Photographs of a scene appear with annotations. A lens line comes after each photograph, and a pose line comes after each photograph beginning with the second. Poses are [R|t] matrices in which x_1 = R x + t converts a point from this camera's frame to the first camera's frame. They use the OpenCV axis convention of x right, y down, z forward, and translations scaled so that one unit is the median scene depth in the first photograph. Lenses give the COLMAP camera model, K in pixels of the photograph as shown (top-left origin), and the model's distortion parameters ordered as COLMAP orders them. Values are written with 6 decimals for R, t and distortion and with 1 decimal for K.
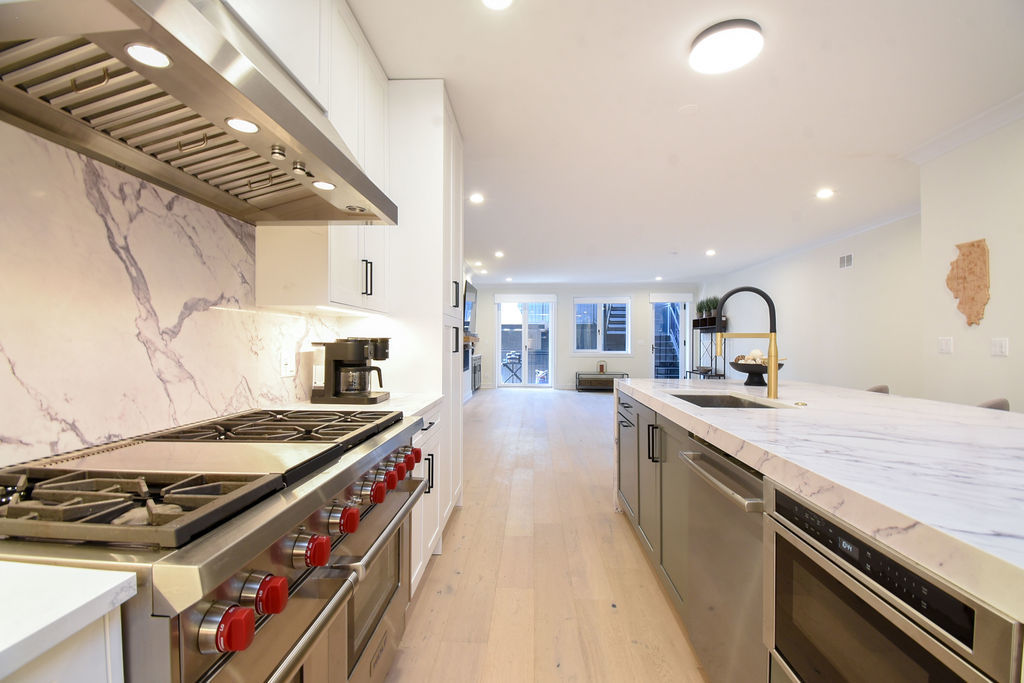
lens RADIAL K [[446.2, 0, 505.7], [0, 446.2, 345.0], [0, 0, 1]] dist [0.002851, -0.013483]
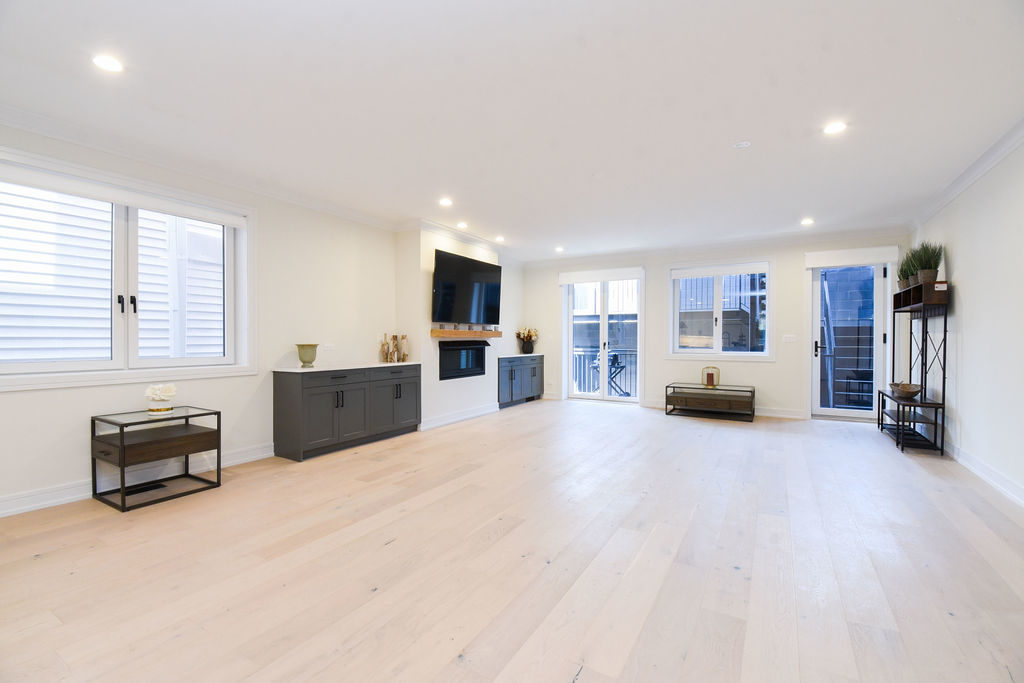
lens RADIAL K [[446.2, 0, 512.5], [0, 446.2, 342.8], [0, 0, 1]] dist [0.002851, -0.013483]
pose [[0.887703, 0.002237, -0.460410, 0.301001], [-0.001106, 0.999996, 0.002726, 0.000182], [0.460415, -0.001911, 0.887702, 0.374465]]
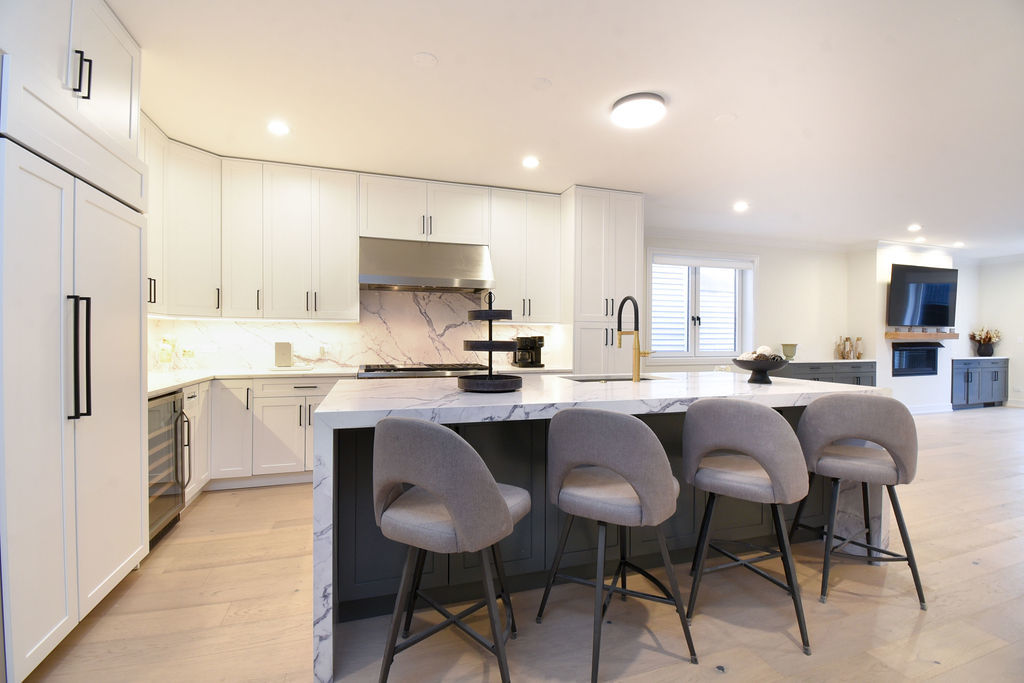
lens RADIAL K [[446.2, 0, 513.4], [0, 446.2, 345.5], [0, 0, 1]] dist [0.002851, -0.013483]
pose [[0.351164, 0.012981, -0.936224, 0.380148], [-0.007346, 0.999911, 0.011109, 0.001041], [0.936285, 0.002976, 0.351229, 0.050939]]
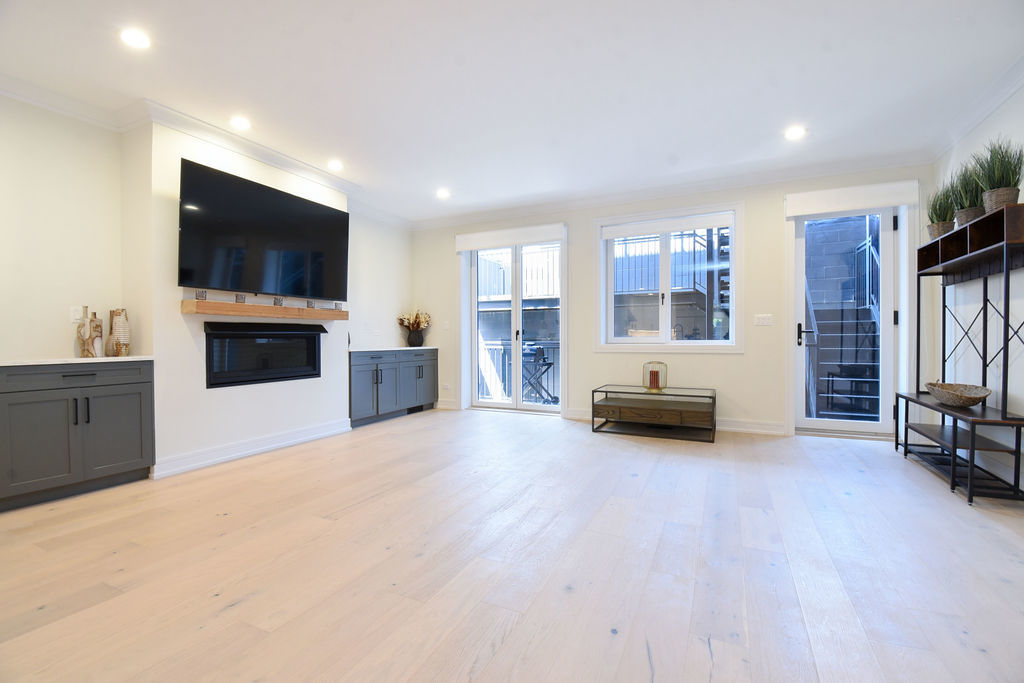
lens RADIAL K [[446.2, 0, 515.1], [0, 446.2, 342.8], [0, 0, 1]] dist [0.002851, -0.013483]
pose [[0.926112, -0.003093, -0.377237, 0.297094], [0.004759, 0.999983, 0.003486, 0.017365], [0.377220, -0.005023, 0.926110, 0.643491]]
